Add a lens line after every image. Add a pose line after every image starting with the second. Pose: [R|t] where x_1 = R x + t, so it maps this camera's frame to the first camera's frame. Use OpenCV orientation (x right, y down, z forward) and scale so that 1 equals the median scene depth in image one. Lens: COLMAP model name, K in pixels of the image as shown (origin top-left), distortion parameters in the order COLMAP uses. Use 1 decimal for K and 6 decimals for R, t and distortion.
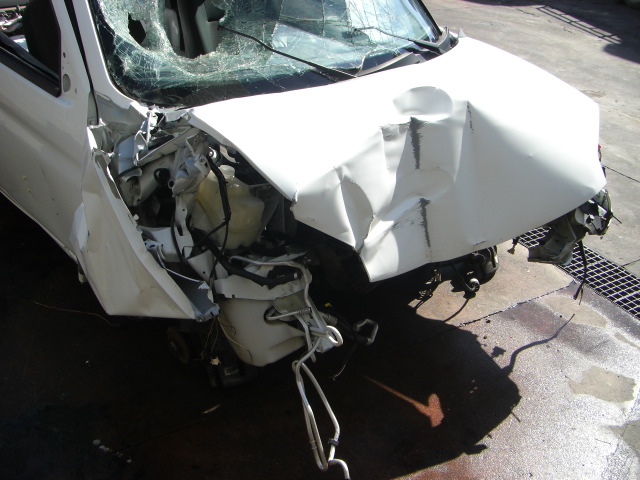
lens RADIAL K [[711.4, 0, 316.7], [0, 711.4, 234.8], [0, 0, 1]] dist [-0.155974, 0.000000]
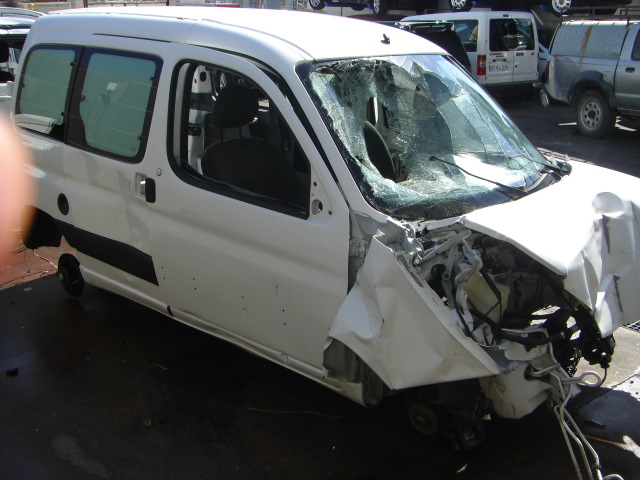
lens RADIAL K [[711.4, 0, 323.5], [0, 711.4, 241.7], [0, 0, 1]] dist [-0.155974, 0.000000]
pose [[0.991845, -0.070300, 0.106308, -0.528802], [0.090141, 0.976616, -0.195183, 0.091393], [-0.090101, 0.203174, 0.974988, -0.220394]]
